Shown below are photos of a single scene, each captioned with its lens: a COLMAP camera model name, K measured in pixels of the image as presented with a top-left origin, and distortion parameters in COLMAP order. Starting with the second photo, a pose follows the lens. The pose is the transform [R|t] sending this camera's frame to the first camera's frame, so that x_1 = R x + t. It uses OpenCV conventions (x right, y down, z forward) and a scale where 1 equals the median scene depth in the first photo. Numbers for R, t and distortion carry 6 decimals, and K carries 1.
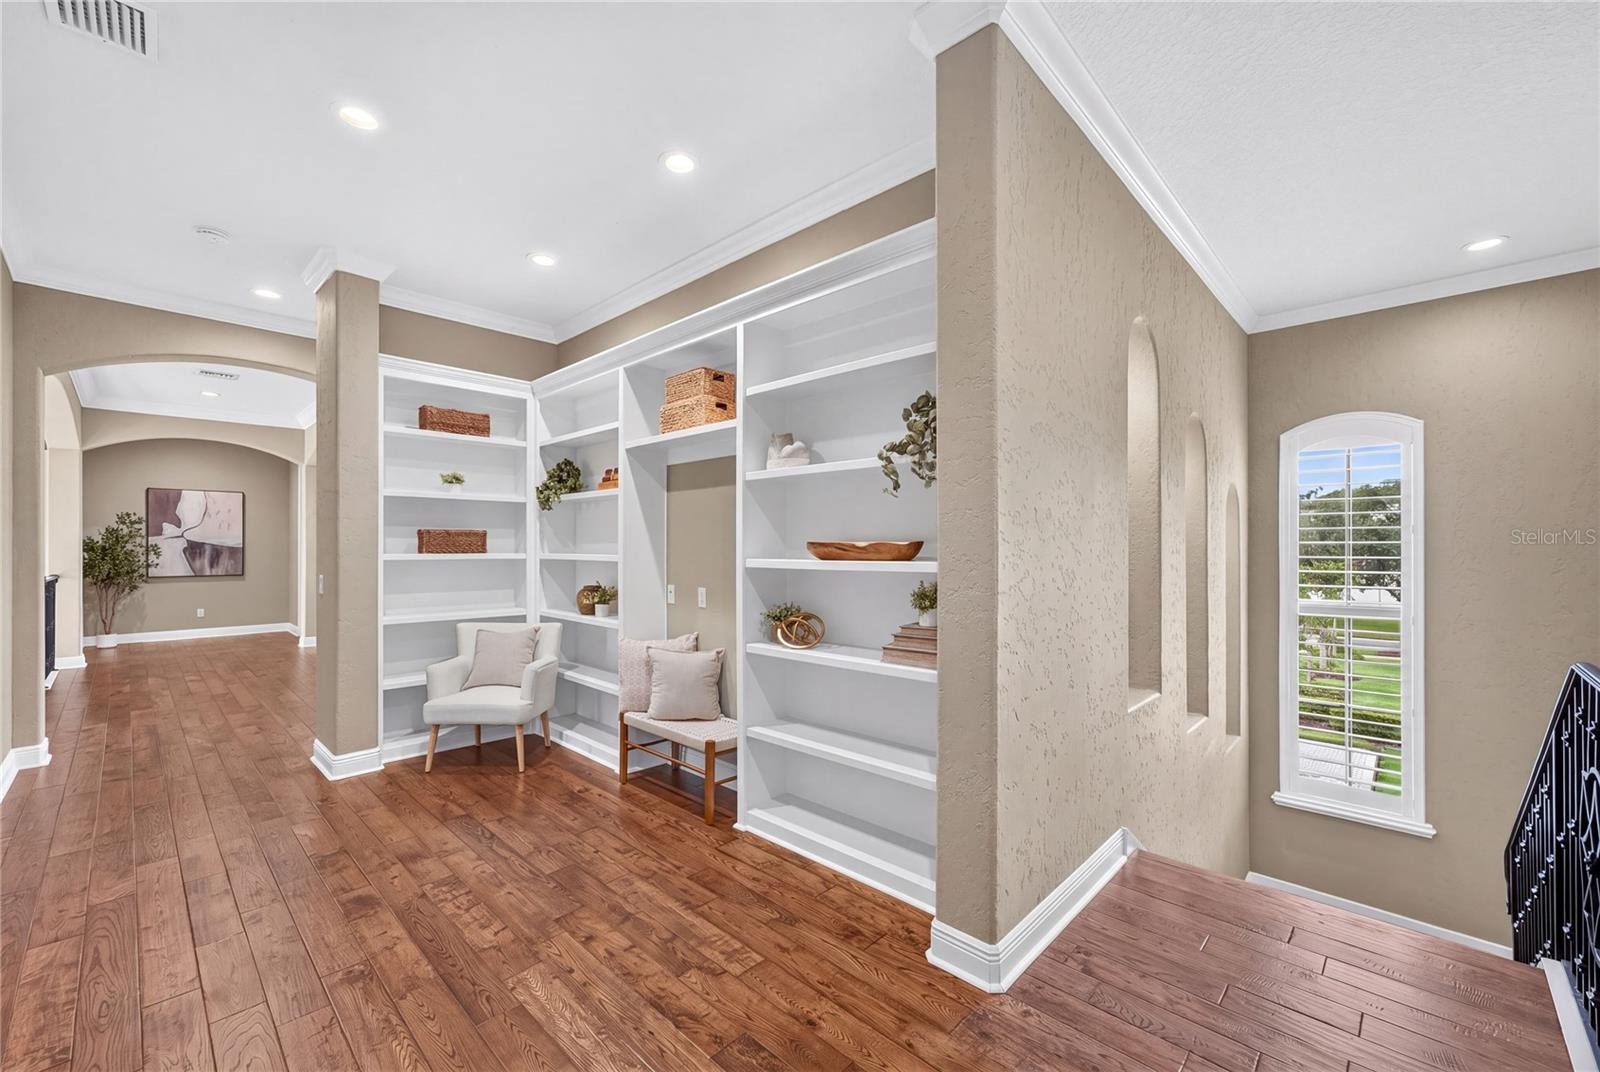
lens RADIAL K [[652.3, 0, 799.4], [0, 652.3, 539.1], [0, 0, 1]] dist [-0.001463, -0.000106]
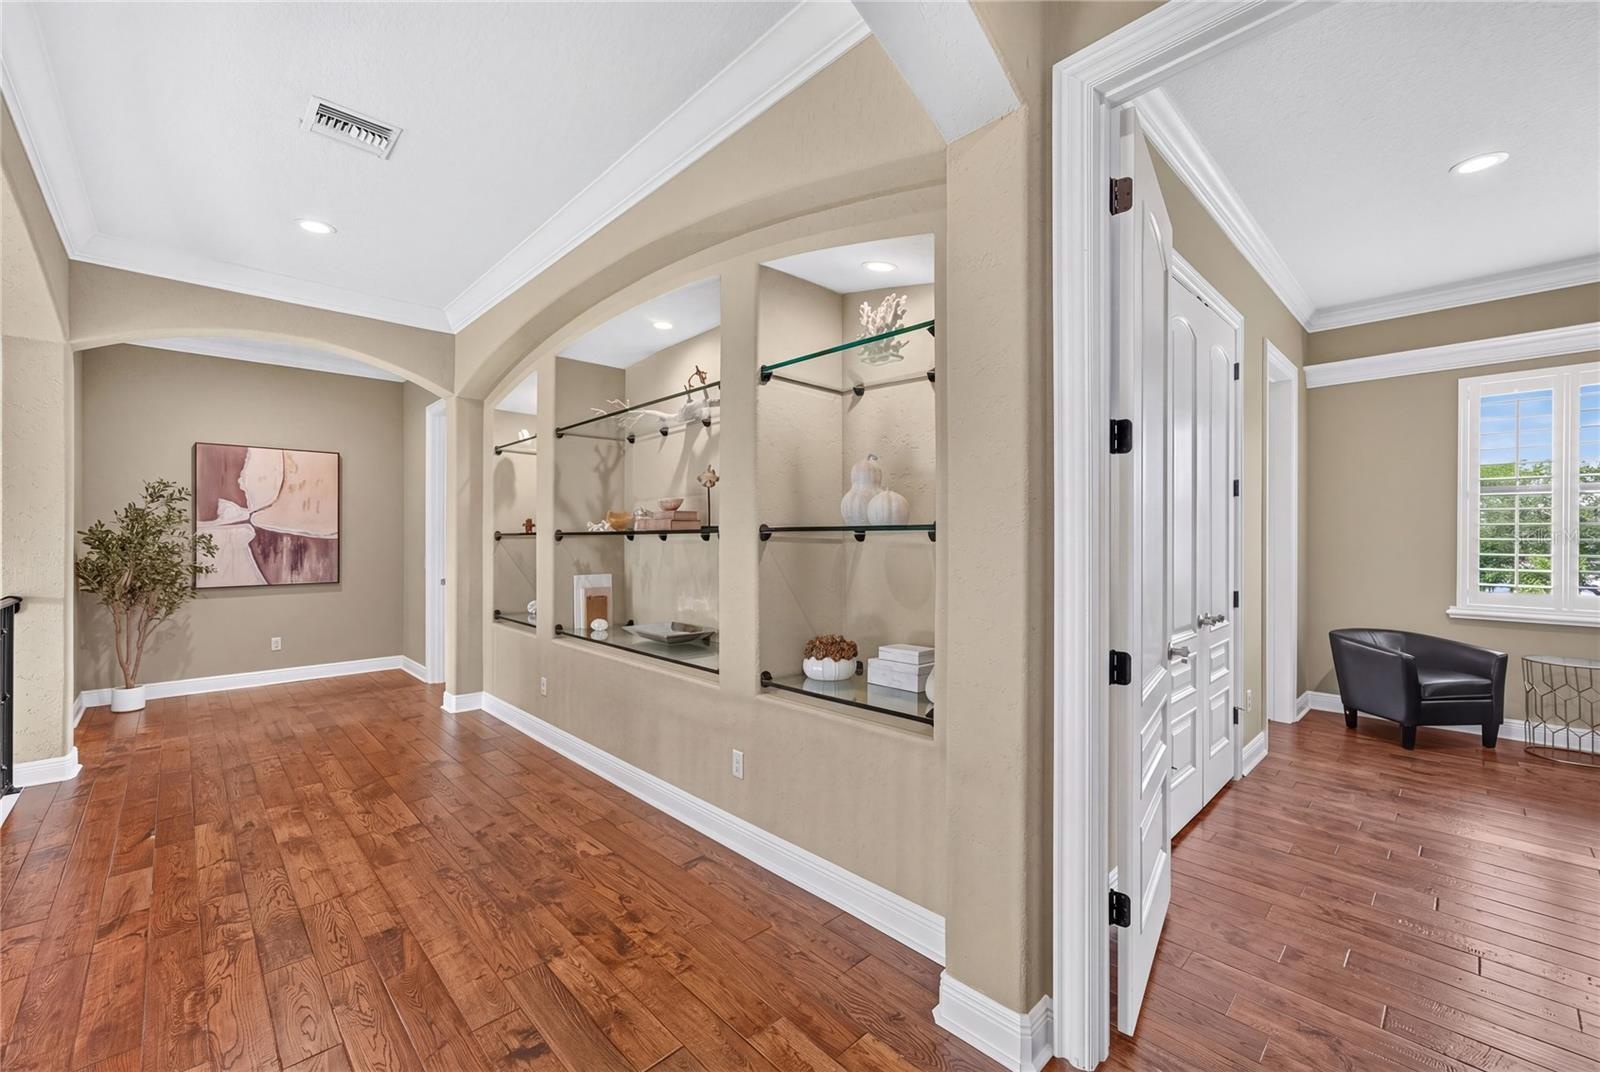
lens RADIAL K [[652.3, 0, 800.5], [0, 652.3, 539.0], [0, 0, 1]] dist [-0.001463, -0.000106]
pose [[0.999393, 0.000789, -0.034835, -0.404377], [-0.000602, 0.999985, 0.005376, 0.008502], [0.034838, -0.005352, 0.999379, 0.401691]]
